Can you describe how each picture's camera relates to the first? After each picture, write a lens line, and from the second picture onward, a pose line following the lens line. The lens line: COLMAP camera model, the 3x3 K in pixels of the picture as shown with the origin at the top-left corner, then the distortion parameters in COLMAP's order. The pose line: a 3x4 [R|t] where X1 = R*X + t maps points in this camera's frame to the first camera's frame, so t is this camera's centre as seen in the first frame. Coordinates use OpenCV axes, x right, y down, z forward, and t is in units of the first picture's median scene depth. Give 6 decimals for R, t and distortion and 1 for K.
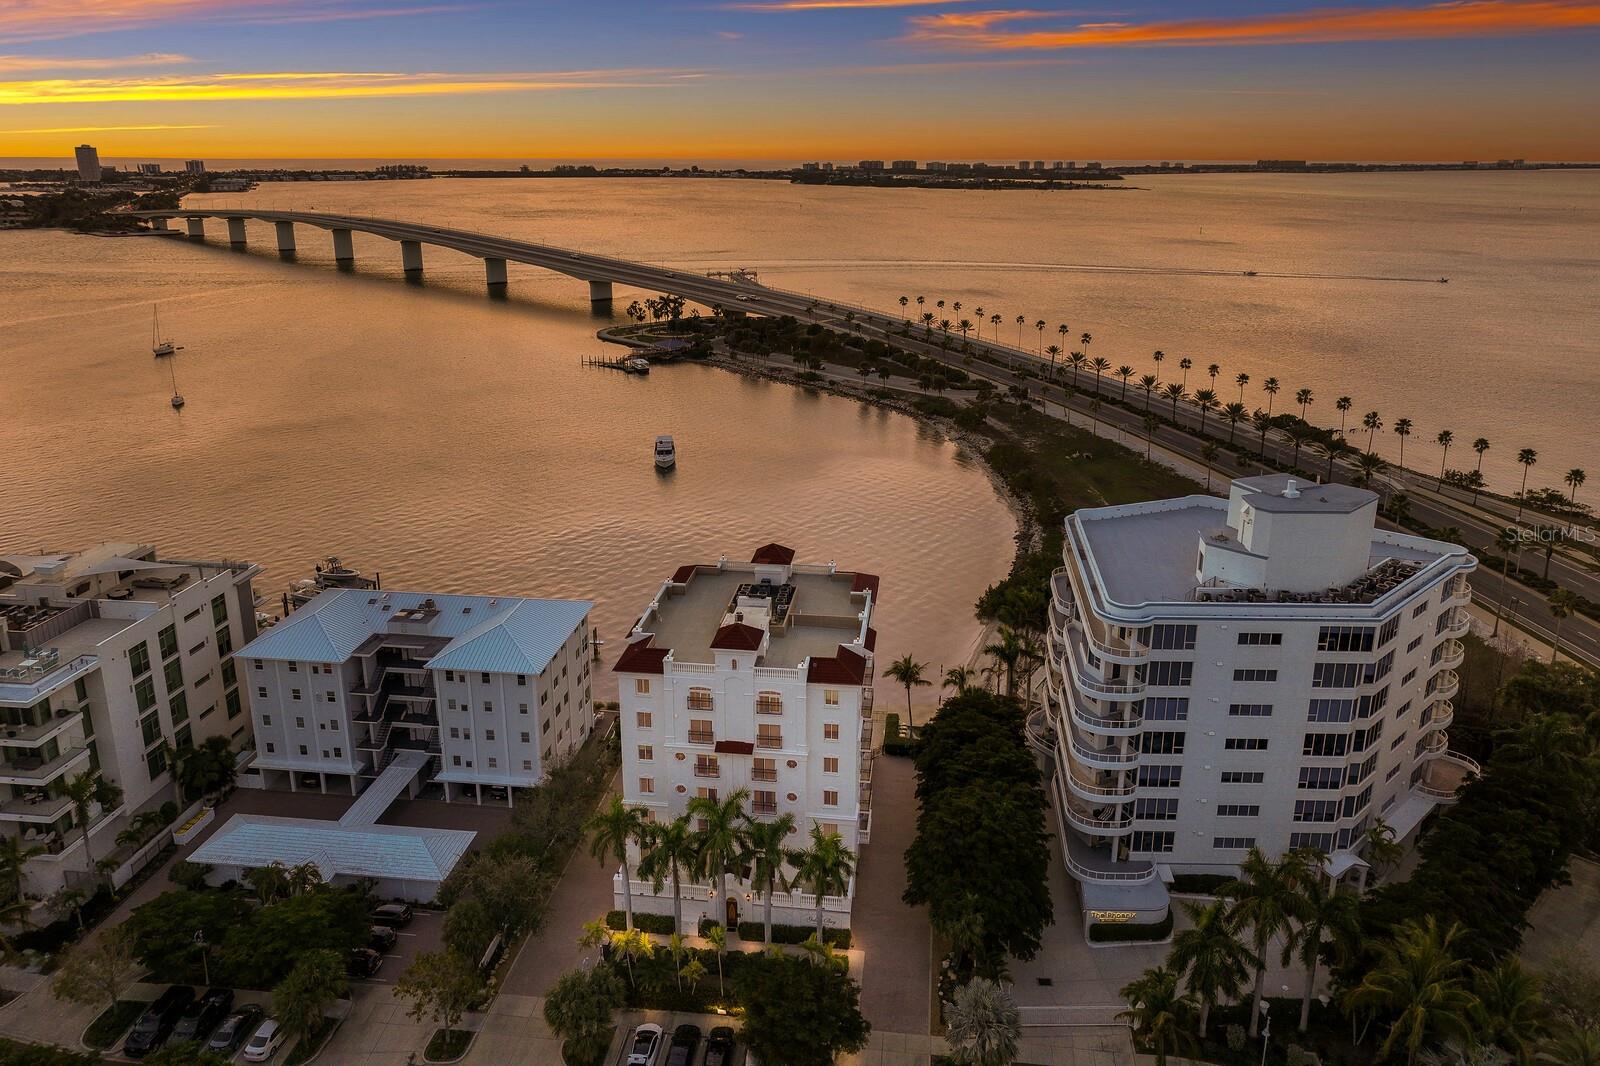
lens RADIAL K [[1118.7, 0, 802.0], [0, 1118.7, 461.4], [0, 0, 1]] dist [0.006939, -0.000470]
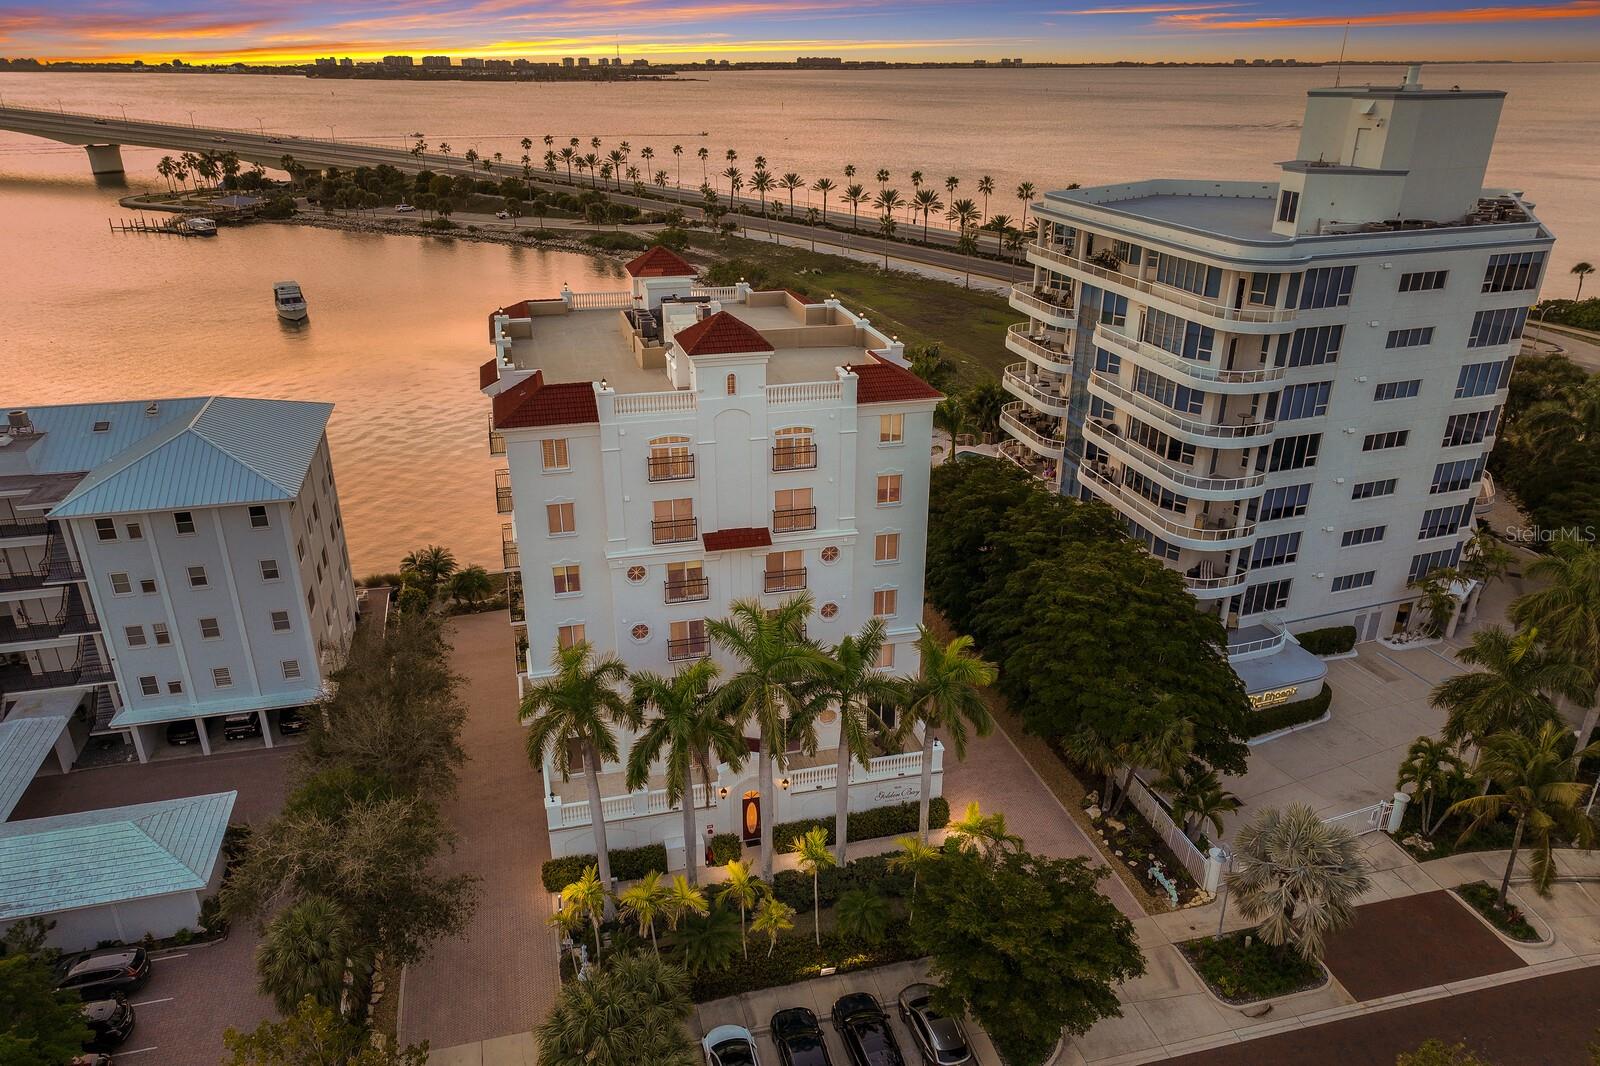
lens RADIAL K [[1128.9, 0, 793.9], [0, 1128.9, 568.6], [0, 0, 1]] dist [0.006294, 0.004125]
pose [[0.931899, -0.153400, 0.328684, -0.210915], [0.098741, 0.979234, 0.177065, 0.162652], [-0.349020, -0.132552, 0.927693, 0.433587]]
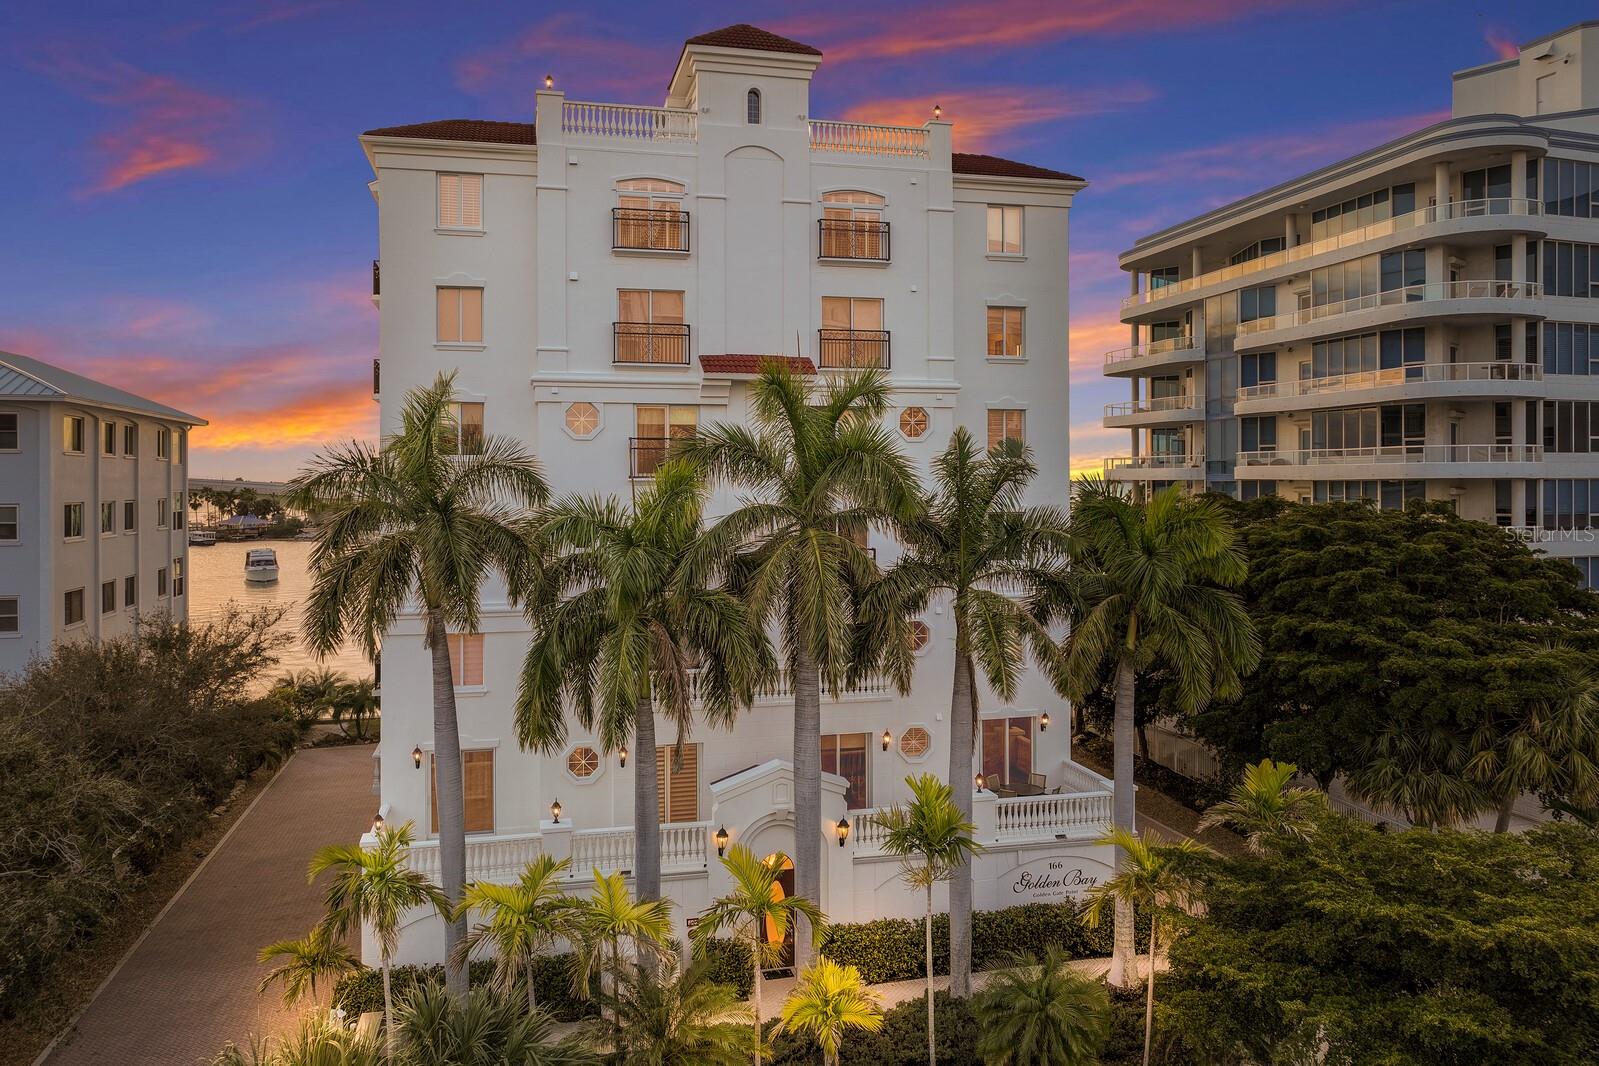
lens RADIAL K [[1184.7, 0, 799.5], [0, 1184.7, 533.0], [0, 0, 1]] dist [0.053237, 0.002532]
pose [[0.937393, -0.007331, 0.348196, -0.162202], [0.095980, 0.966500, -0.238044, 0.366839], [-0.334786, 0.256561, 0.906694, 0.651437]]
